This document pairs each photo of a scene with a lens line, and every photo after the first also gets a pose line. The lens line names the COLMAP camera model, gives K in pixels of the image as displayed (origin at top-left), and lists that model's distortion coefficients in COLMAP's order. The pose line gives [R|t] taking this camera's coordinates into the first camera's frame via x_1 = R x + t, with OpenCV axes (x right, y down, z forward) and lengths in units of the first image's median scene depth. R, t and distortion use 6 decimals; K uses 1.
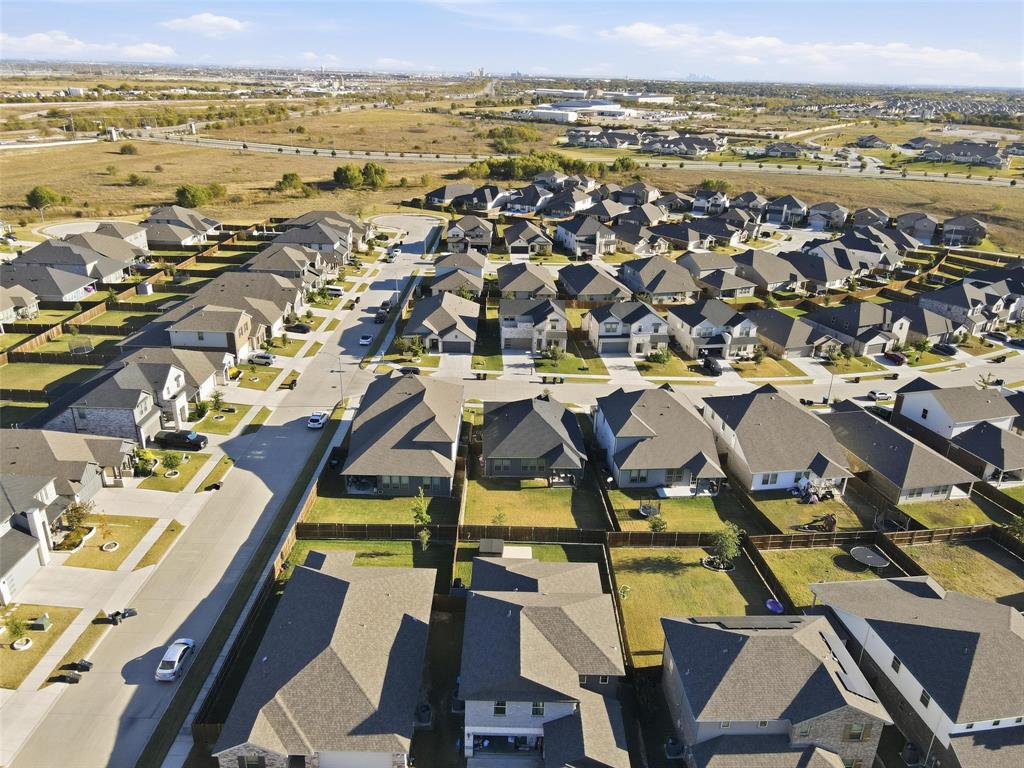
lens RADIAL K [[718.9, 0, 512.0], [0, 718.9, 384.0], [0, 0, 1]] dist [-0.001736, -0.000055]
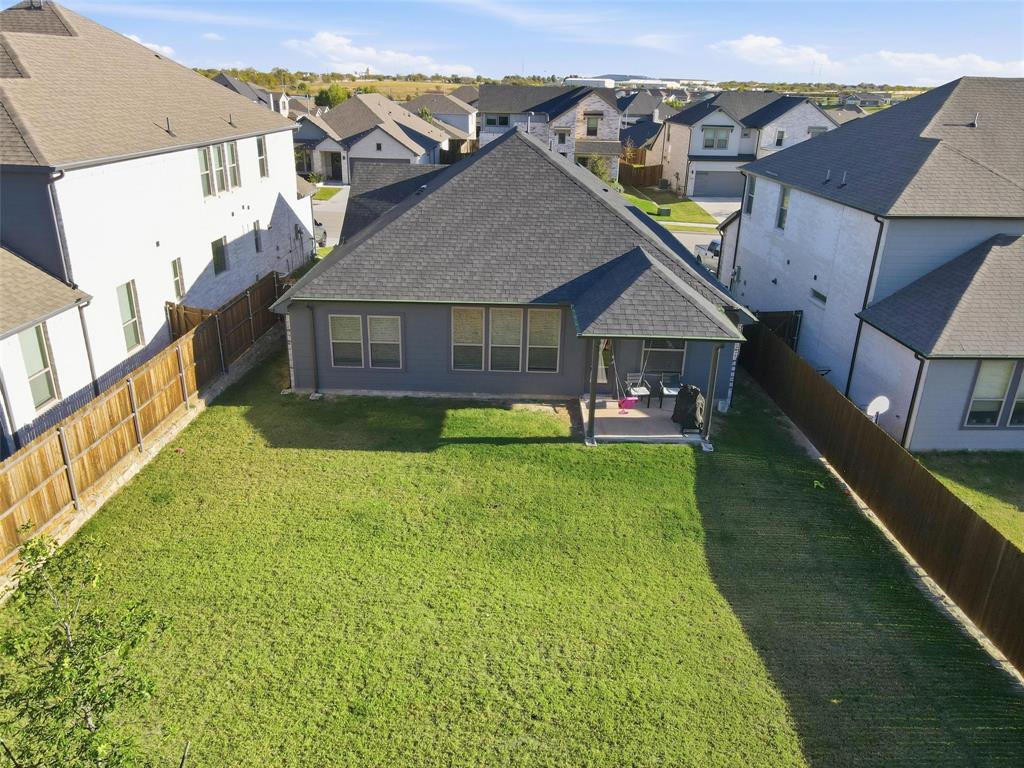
lens RADIAL K [[718.9, 0, 512.0], [0, 718.9, 384.0], [0, 0, 1]] dist [-0.001736, -0.000055]
pose [[0.999014, 0.012726, -0.042534, 0.040891], [-0.013266, 0.999835, -0.012438, 0.128292], [0.042368, 0.012990, 0.999018, 0.780296]]
